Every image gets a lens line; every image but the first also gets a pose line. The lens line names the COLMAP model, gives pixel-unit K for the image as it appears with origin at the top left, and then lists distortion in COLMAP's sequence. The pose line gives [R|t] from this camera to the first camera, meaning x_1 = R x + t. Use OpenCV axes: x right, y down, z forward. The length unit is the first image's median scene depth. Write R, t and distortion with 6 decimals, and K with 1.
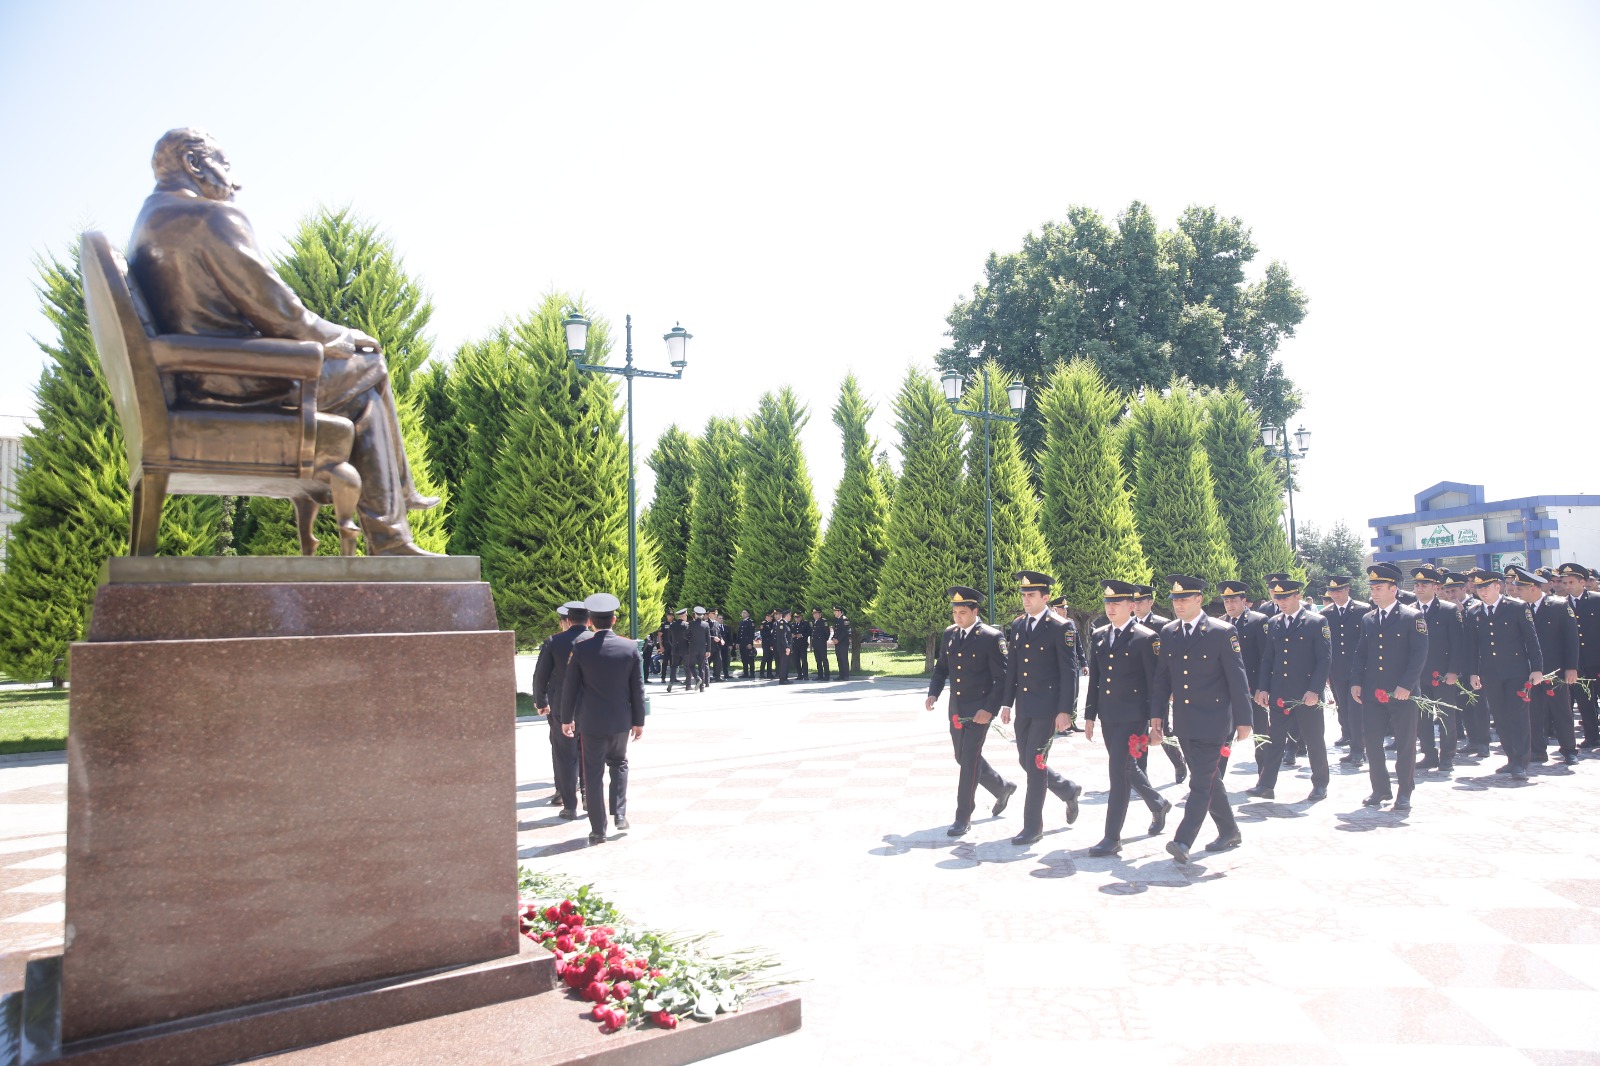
lens RADIAL K [[1087.4, 0, 798.7], [0, 1087.4, 535.6], [0, 0, 1]] dist [-0.111290, 0.091470]
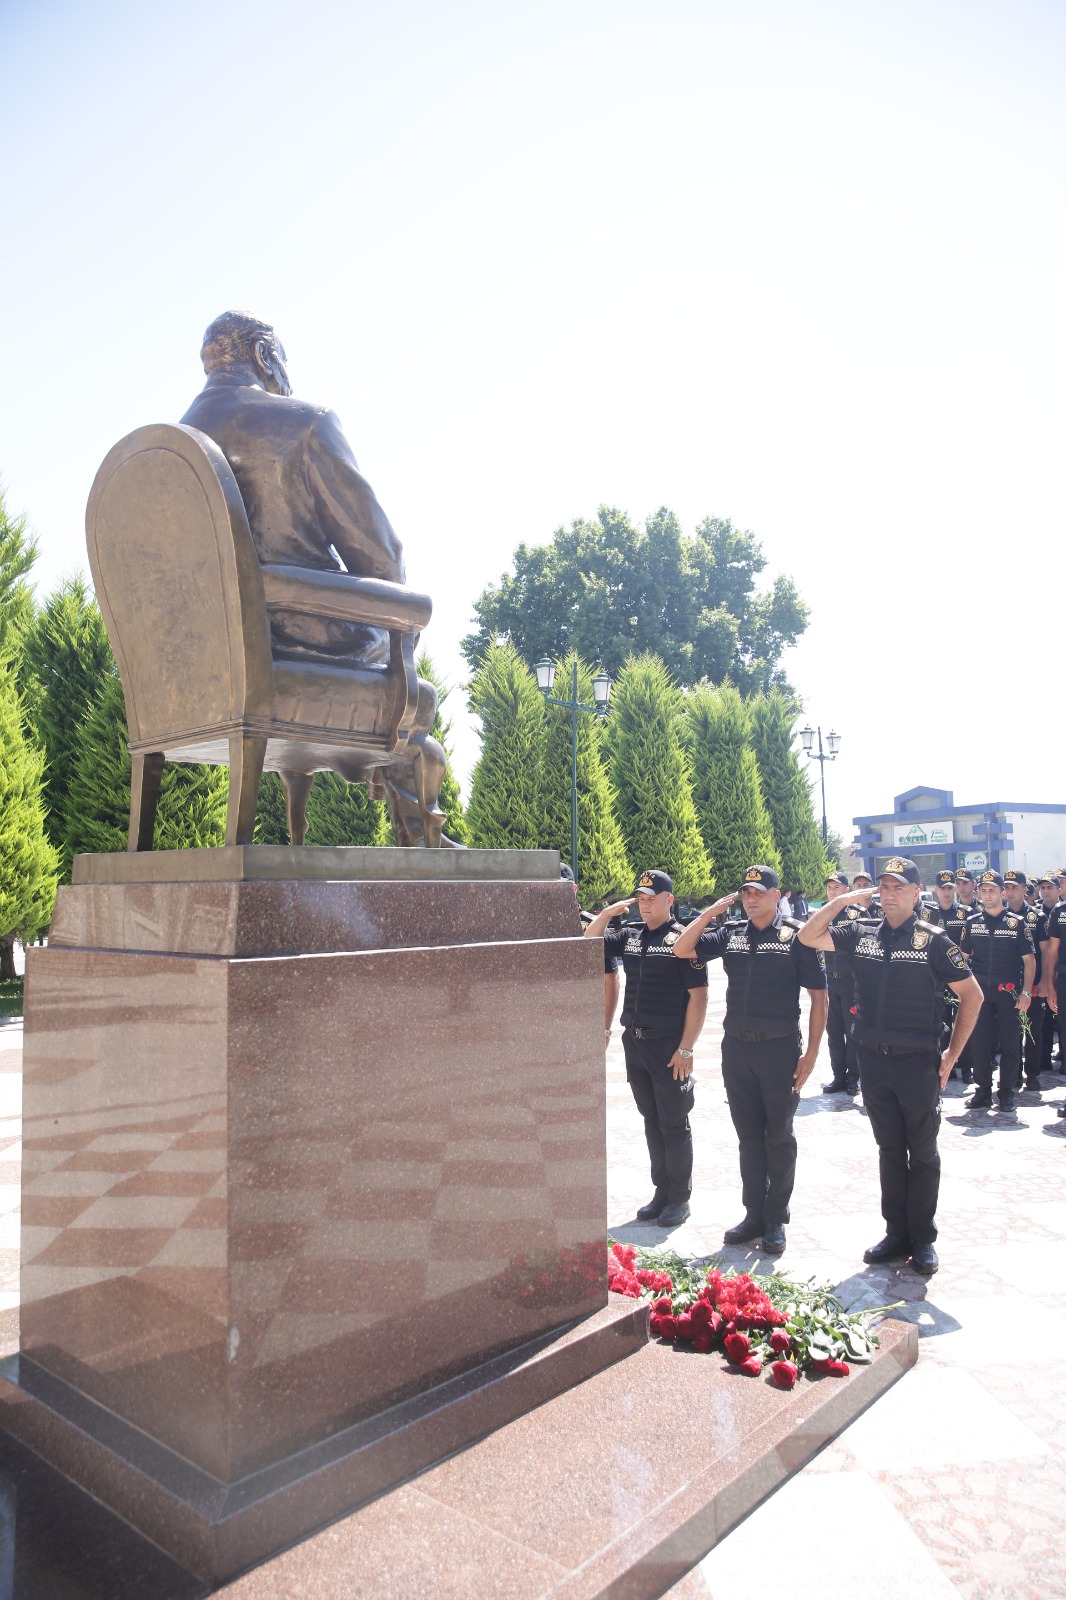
lens RADIAL K [[1081.0, 0, 540.6], [0, 1081.0, 803.9], [0, 0, 1]] dist [-0.112588, 0.090722]
pose [[0.970619, 0.035841, 0.237939, -0.076326], [-0.032641, 0.999316, -0.017375, -0.000399], [-0.238399, 0.009098, 0.971125, 0.023106]]
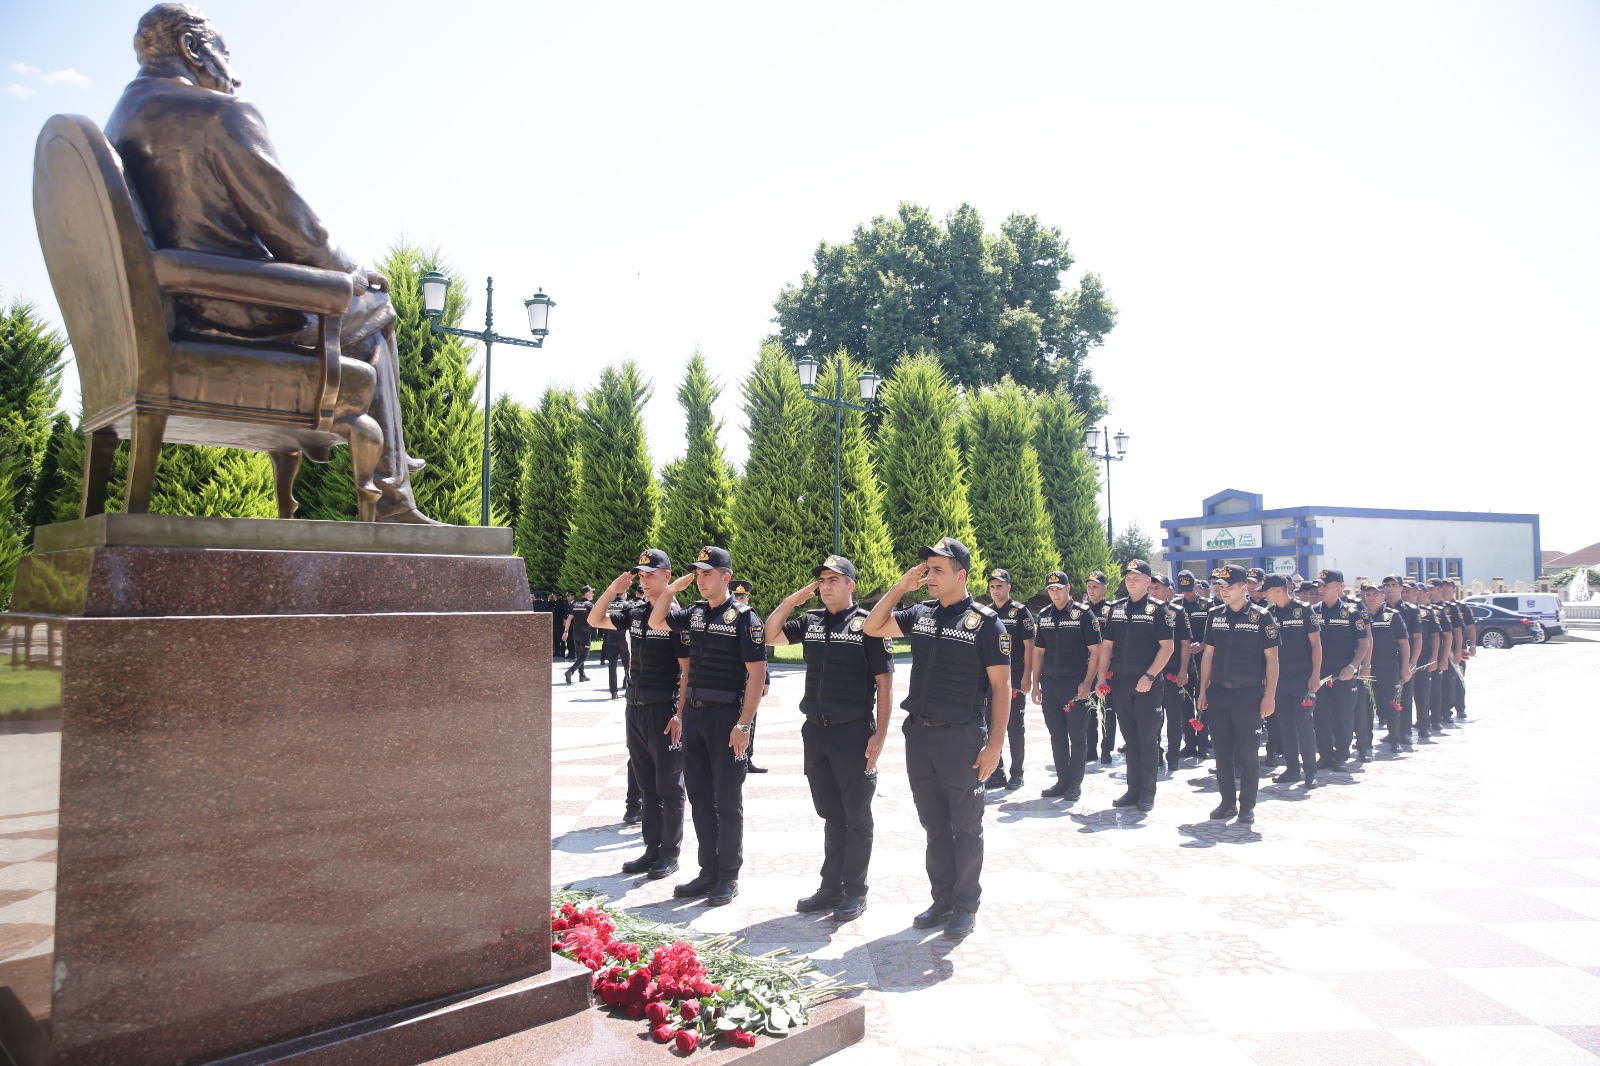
lens RADIAL K [[1084.6, 0, 799.1], [0, 1084.6, 536.1], [0, 0, 1]] dist [-0.111498, 0.089390]
pose [[0.982742, 0.036564, 0.181334, -0.032888], [-0.039543, 0.999135, 0.012839, 0.000762], [-0.180708, -0.019788, 0.983338, 0.011805]]
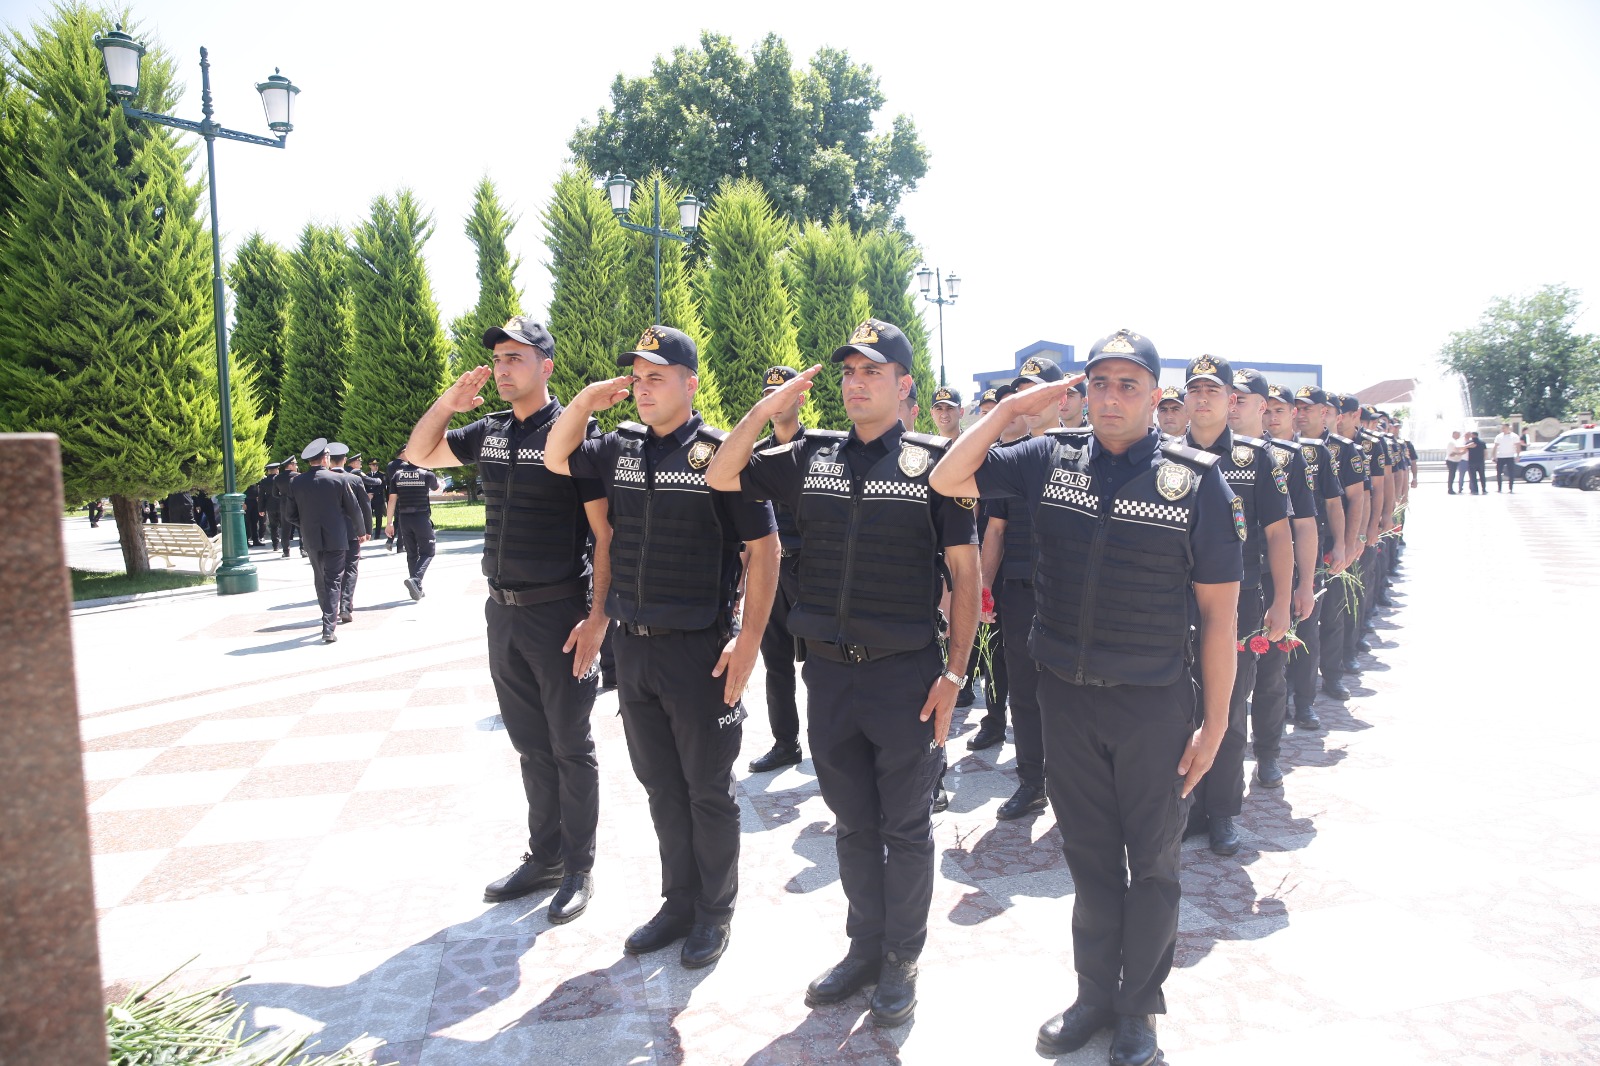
lens RADIAL K [[1081.4, 0, 793.2], [0, 1081.4, 533.2], [0, 0, 1]] dist [-0.104026, 0.082681]
pose [[0.935259, -0.026801, 0.352948, -0.027966], [-0.021166, 0.991111, 0.131344, 0.010976], [-0.353331, -0.130311, 0.926378, 0.106102]]
